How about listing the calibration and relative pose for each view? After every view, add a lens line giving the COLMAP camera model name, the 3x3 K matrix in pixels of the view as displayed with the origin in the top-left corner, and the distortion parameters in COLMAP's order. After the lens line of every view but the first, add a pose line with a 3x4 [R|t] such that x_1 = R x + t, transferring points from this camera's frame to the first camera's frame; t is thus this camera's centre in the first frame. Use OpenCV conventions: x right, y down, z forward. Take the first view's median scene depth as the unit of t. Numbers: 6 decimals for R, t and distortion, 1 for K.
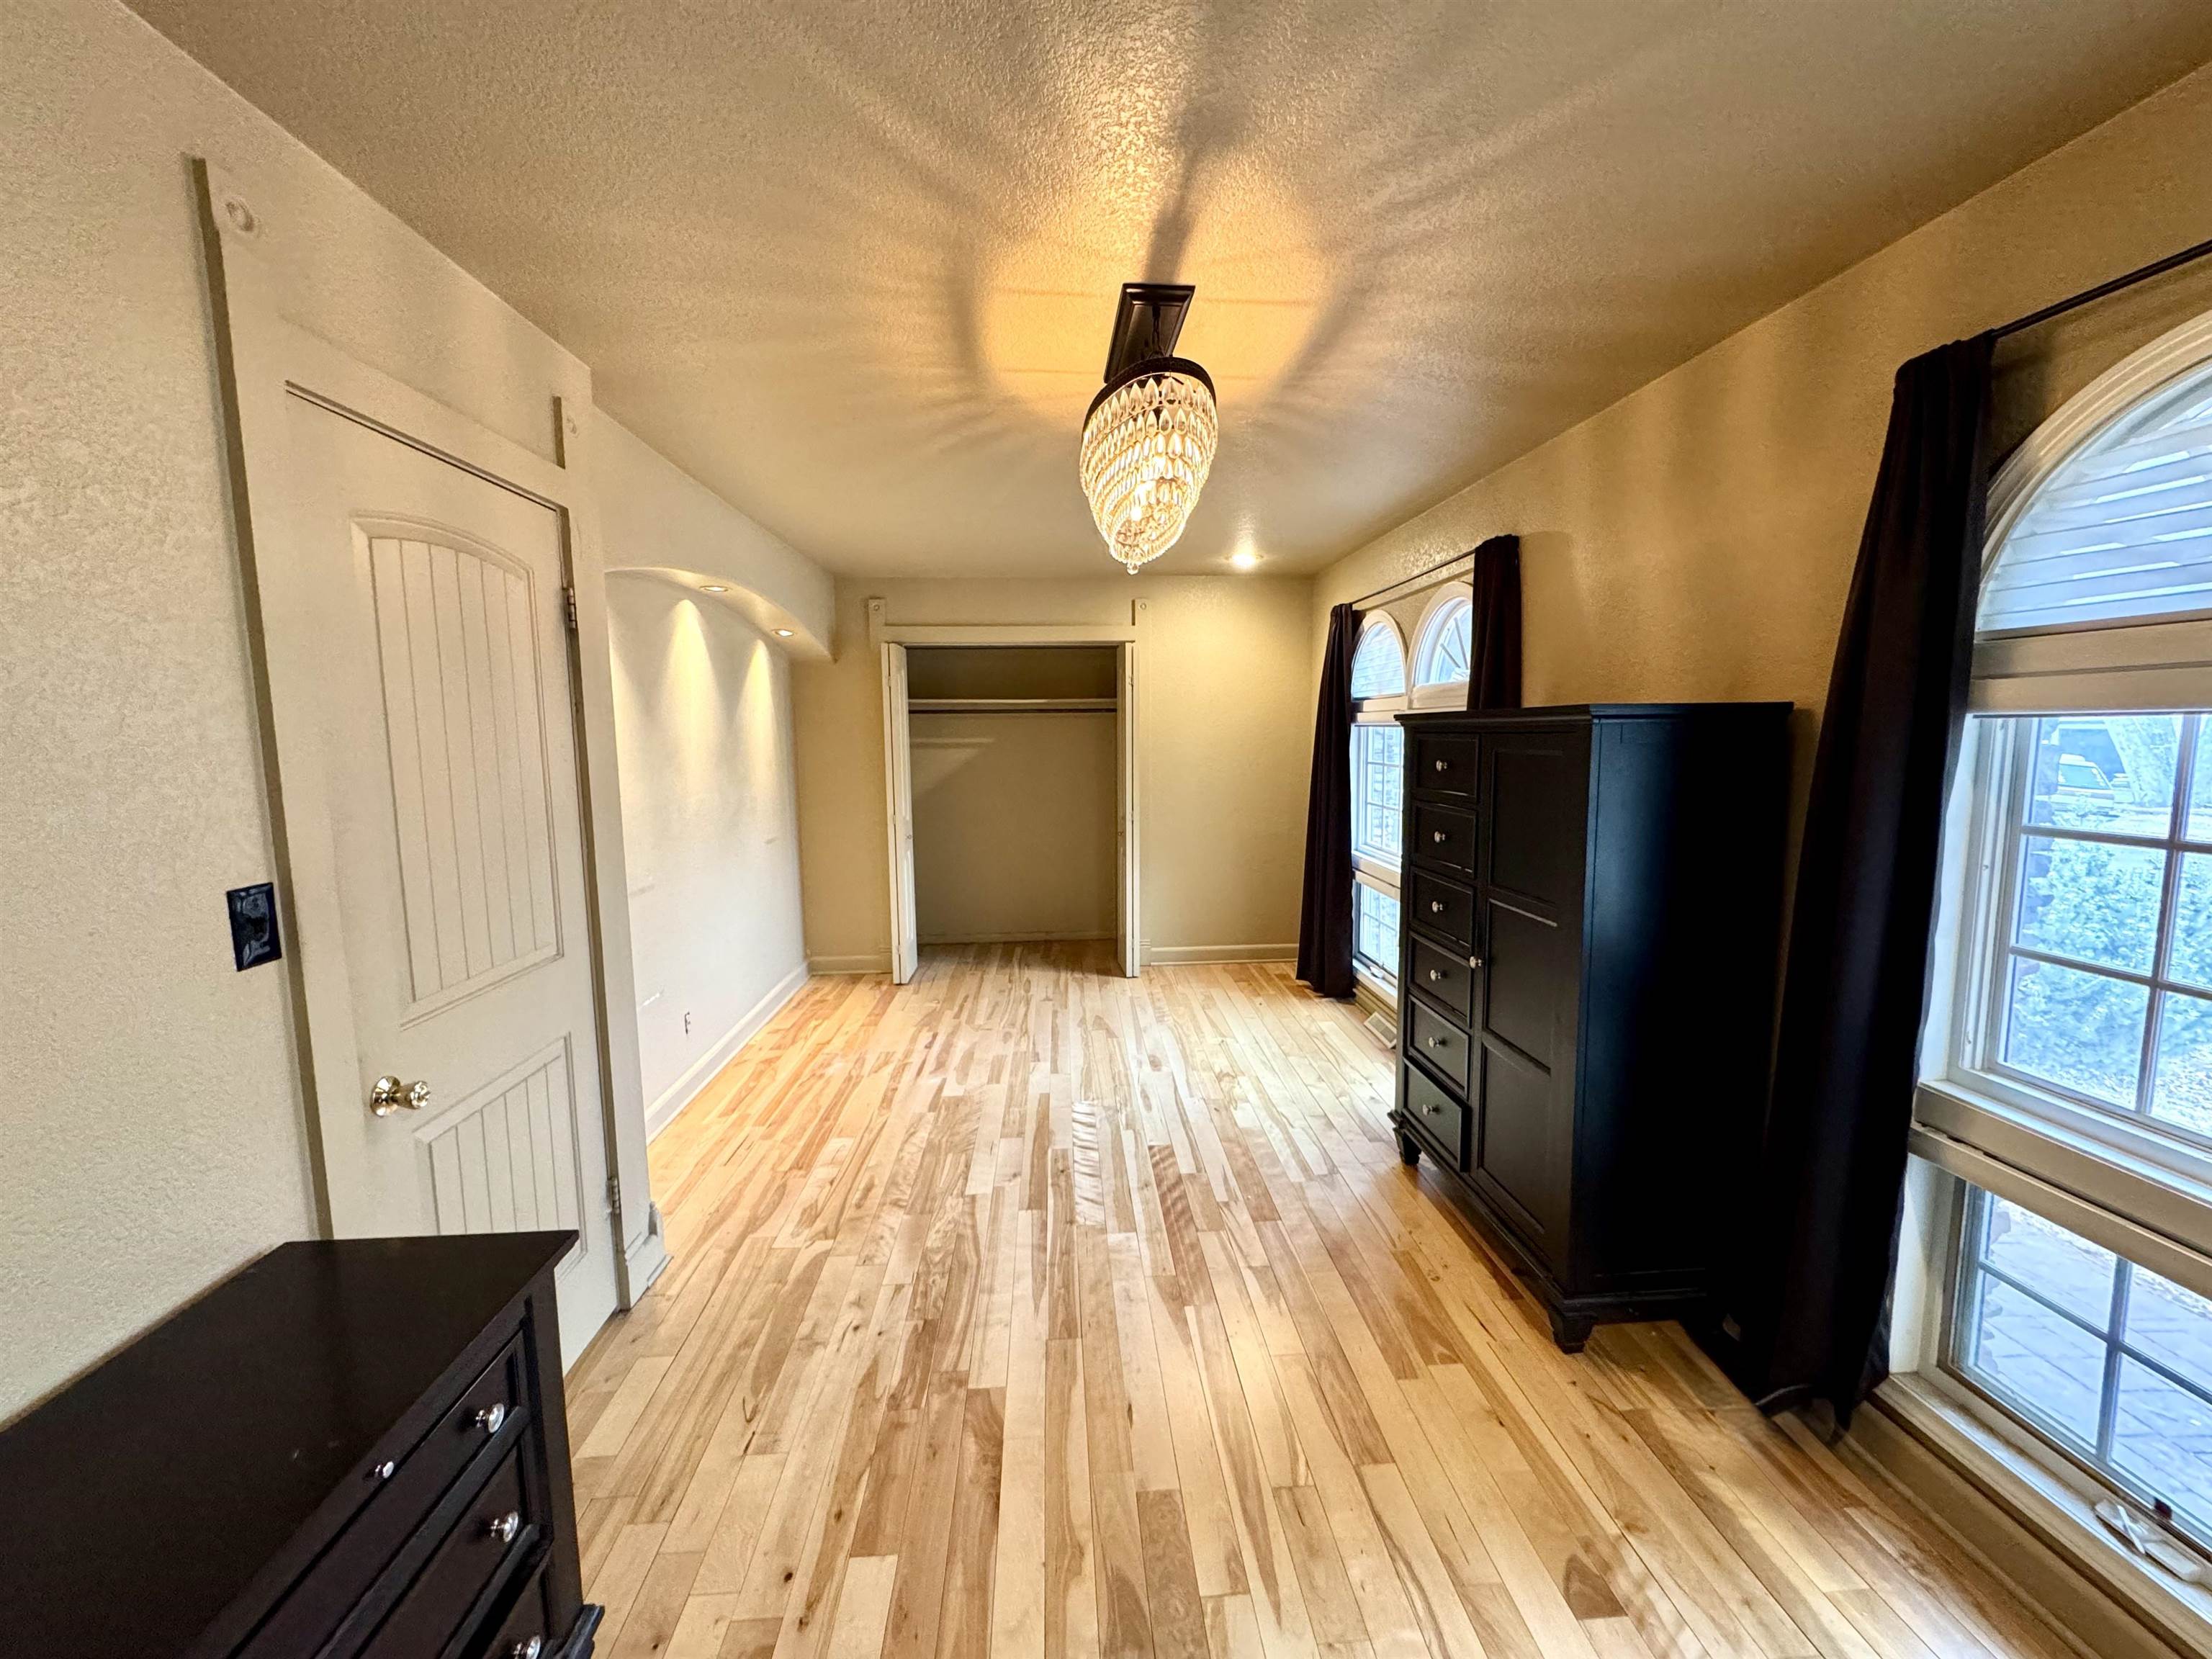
lens RADIAL K [[879.0, 0, 1113.5], [0, 879.0, 823.7], [0, 0, 1]] dist [-0.003559, 0.000115]
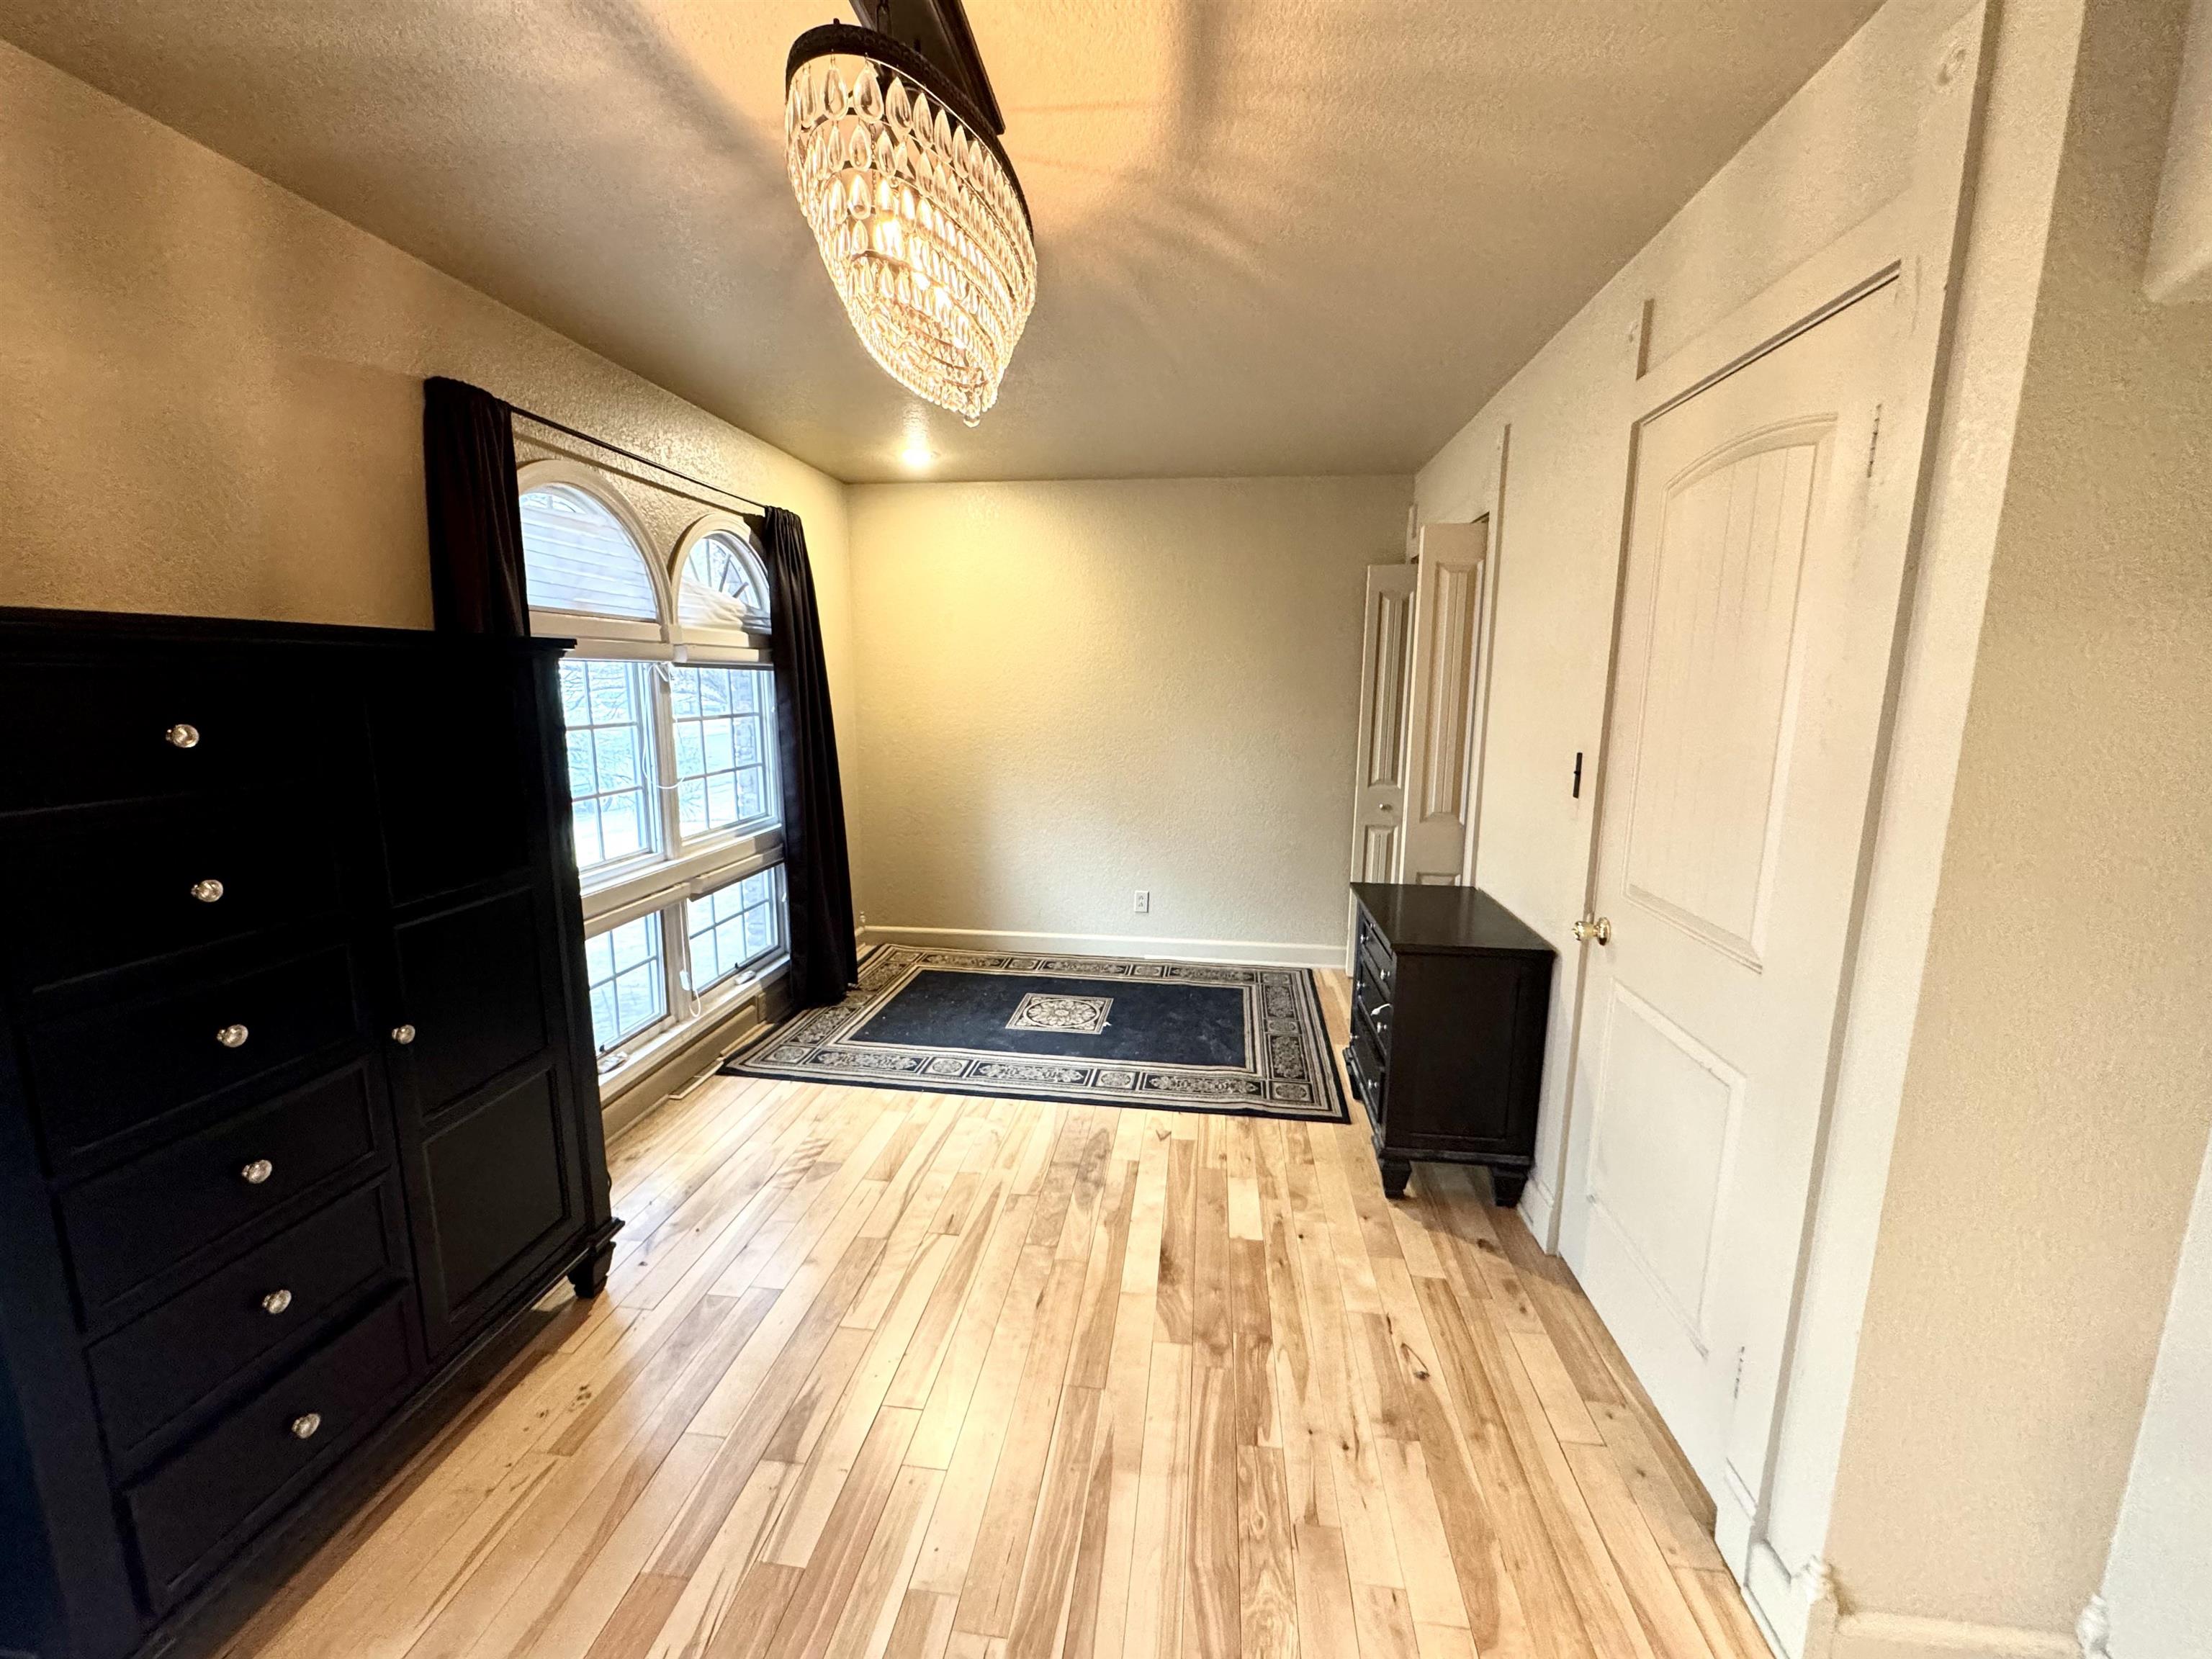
lens RADIAL K [[879.0, 0, 1104.9], [0, 879.0, 832.0], [0, 0, 1]] dist [-0.003559, 0.000115]
pose [[-0.980840, -0.028938, 0.192653, -0.238414], [0.025171, 0.961792, 0.272621, -0.167523], [-0.193181, 0.272246, -0.942636, 1.757241]]
